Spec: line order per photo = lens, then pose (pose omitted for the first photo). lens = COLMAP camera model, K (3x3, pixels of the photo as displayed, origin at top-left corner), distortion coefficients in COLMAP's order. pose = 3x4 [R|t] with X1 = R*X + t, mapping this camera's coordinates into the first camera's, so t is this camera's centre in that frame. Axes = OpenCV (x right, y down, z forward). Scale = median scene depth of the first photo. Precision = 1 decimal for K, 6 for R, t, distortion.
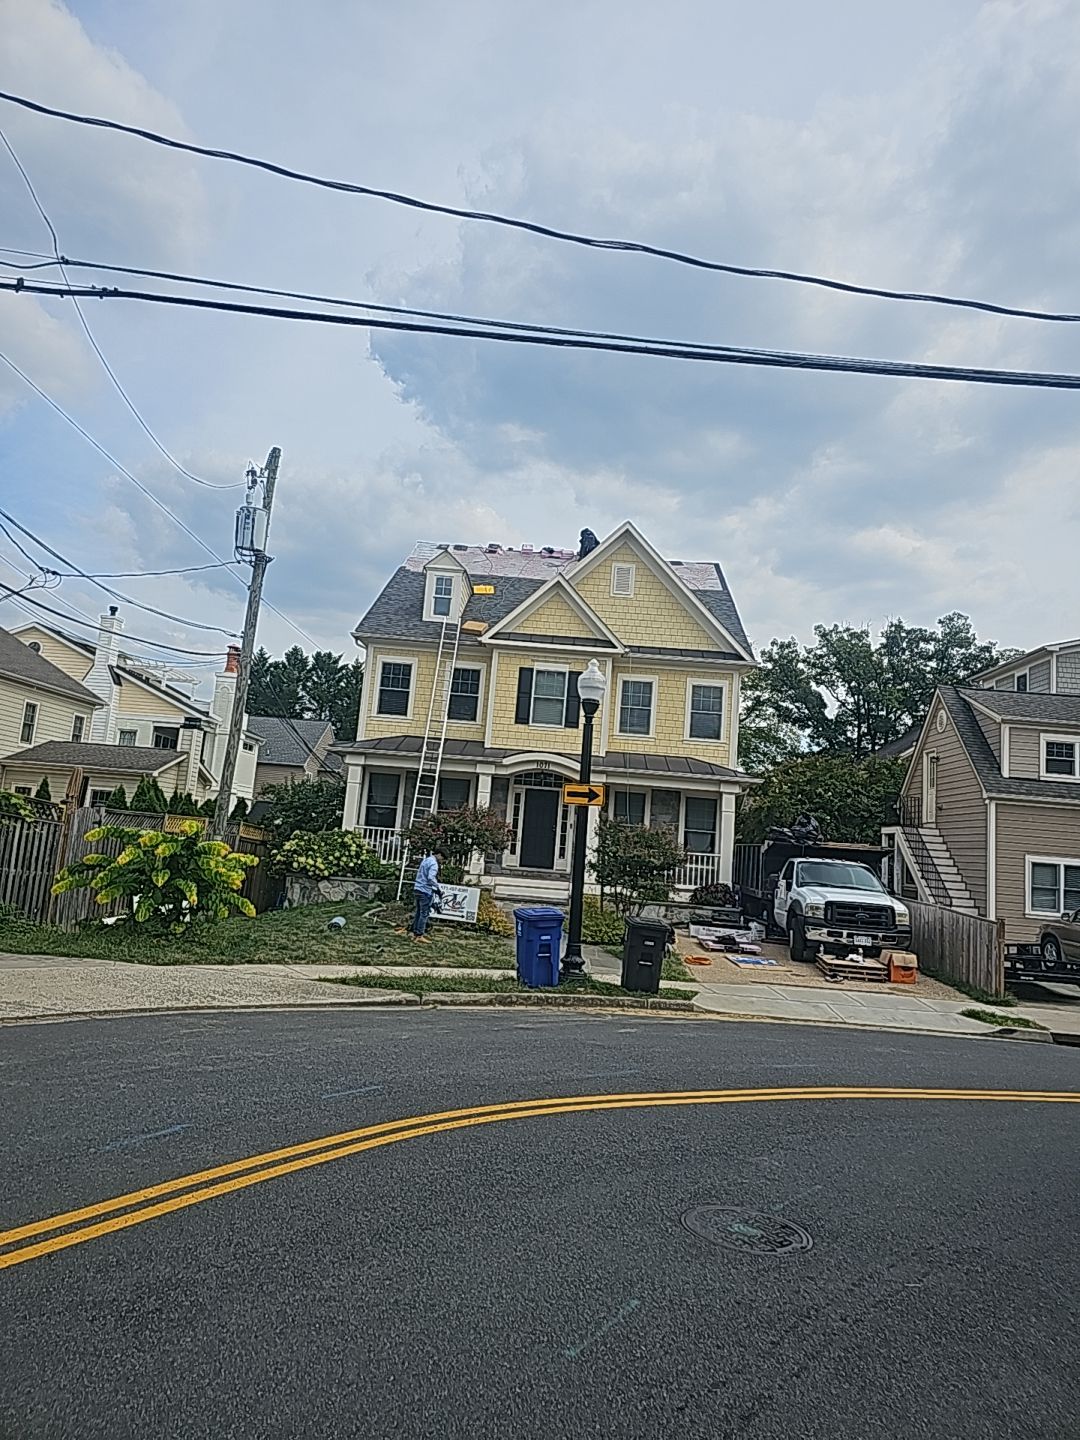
lens RADIAL K [[999.8, 0, 533.0], [0, 999.8, 713.7], [0, 0, 1]] dist [0.062689, -0.079415]
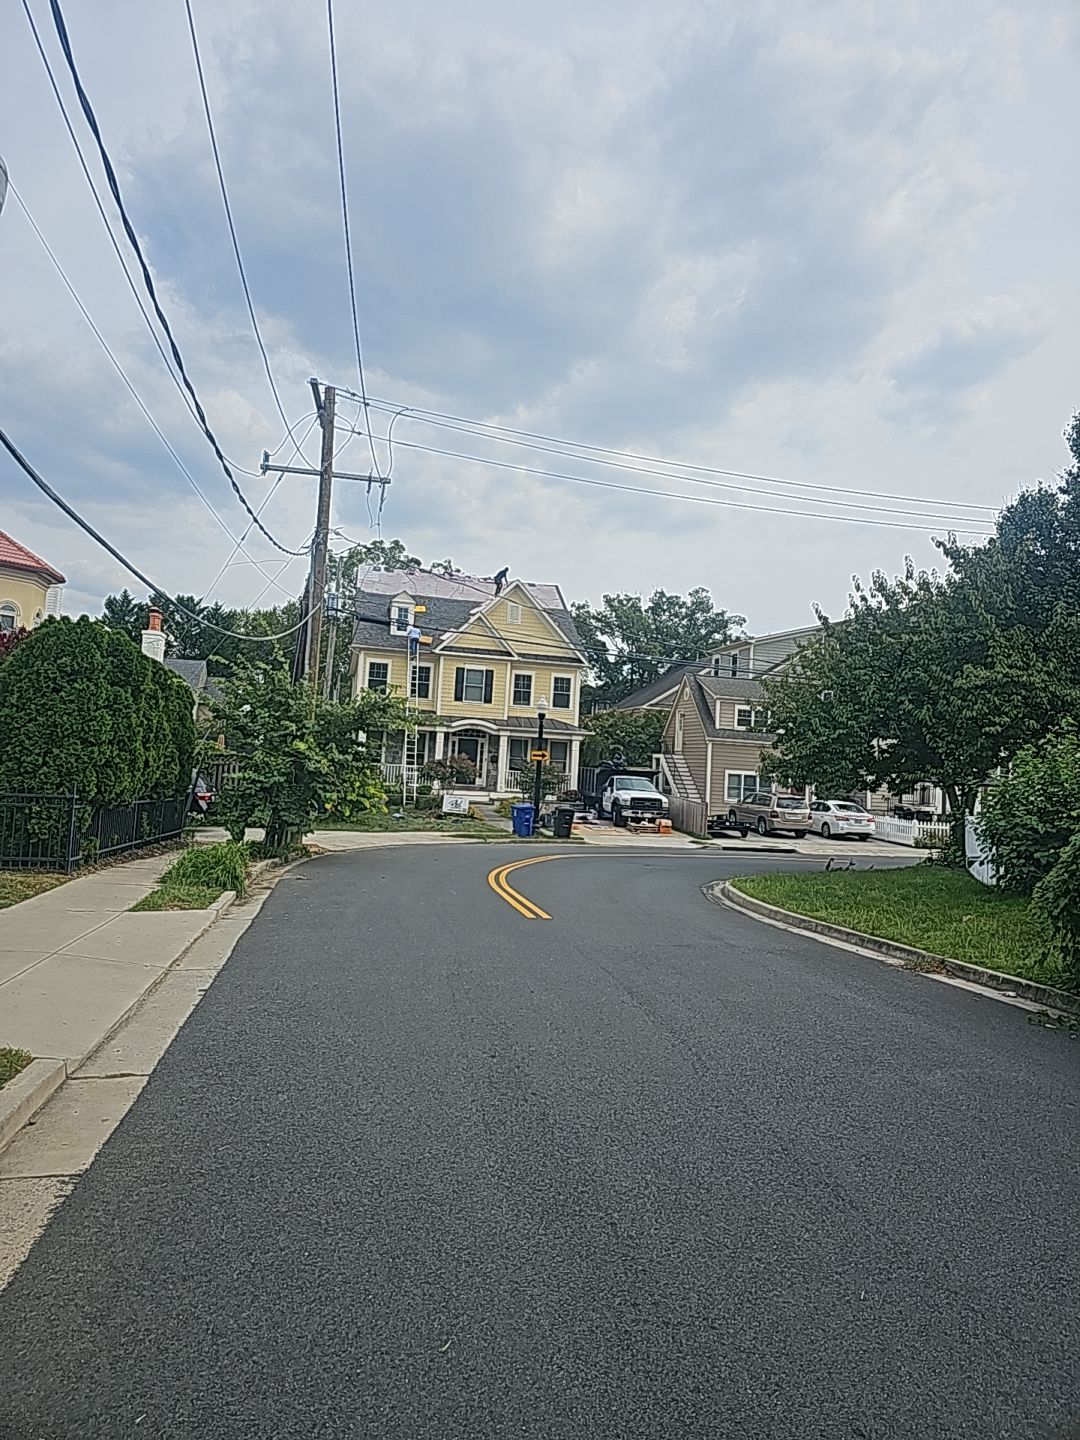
lens RADIAL K [[1180.6, 0, 563.2], [0, 1180.6, 718.2], [0, 0, 1]] dist [0.071194, -0.005945]
pose [[0.962003, -0.012508, 0.272752, -0.383962], [-0.018168, 0.993804, 0.109655, -0.182255], [-0.272434, -0.110444, 0.955815, -0.963385]]
